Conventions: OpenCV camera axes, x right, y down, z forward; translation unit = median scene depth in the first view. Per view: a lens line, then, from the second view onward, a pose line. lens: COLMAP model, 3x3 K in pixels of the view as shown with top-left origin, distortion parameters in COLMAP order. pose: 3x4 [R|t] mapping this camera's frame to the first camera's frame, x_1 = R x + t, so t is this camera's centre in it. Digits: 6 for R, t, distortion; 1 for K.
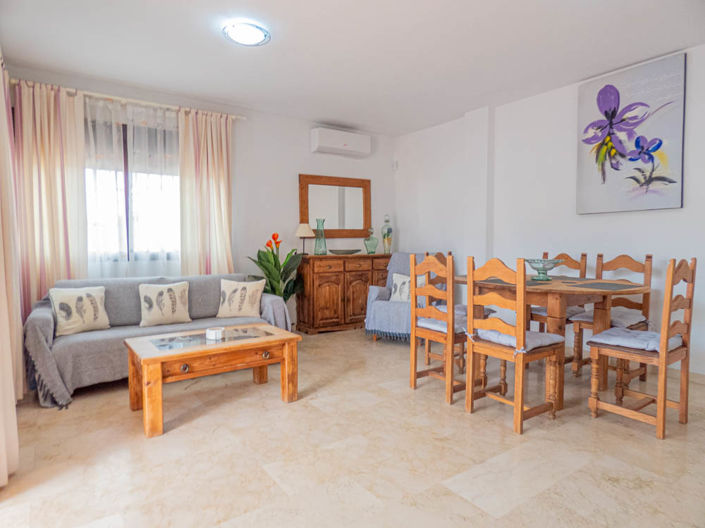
lens RADIAL K [[454.5, 0, 311.9], [0, 454.5, 266.1], [0, 0, 1]] dist [-0.004729, 0.023244]
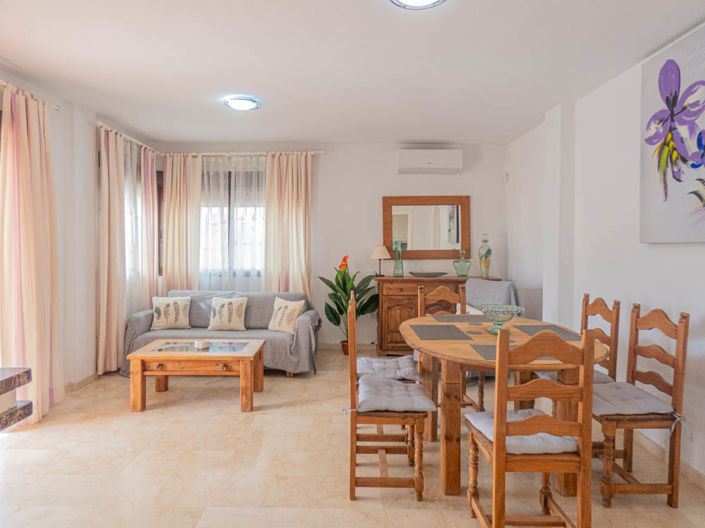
lens RADIAL K [[454.5, 0, 315.8], [0, 454.5, 245.0], [0, 0, 1]] dist [-0.004729, 0.023244]
pose [[0.798106, 0.005653, -0.602491, 0.582998], [-0.031826, 0.998956, -0.032786, -0.068891], [0.601676, 0.045341, 0.797452, 0.122618]]
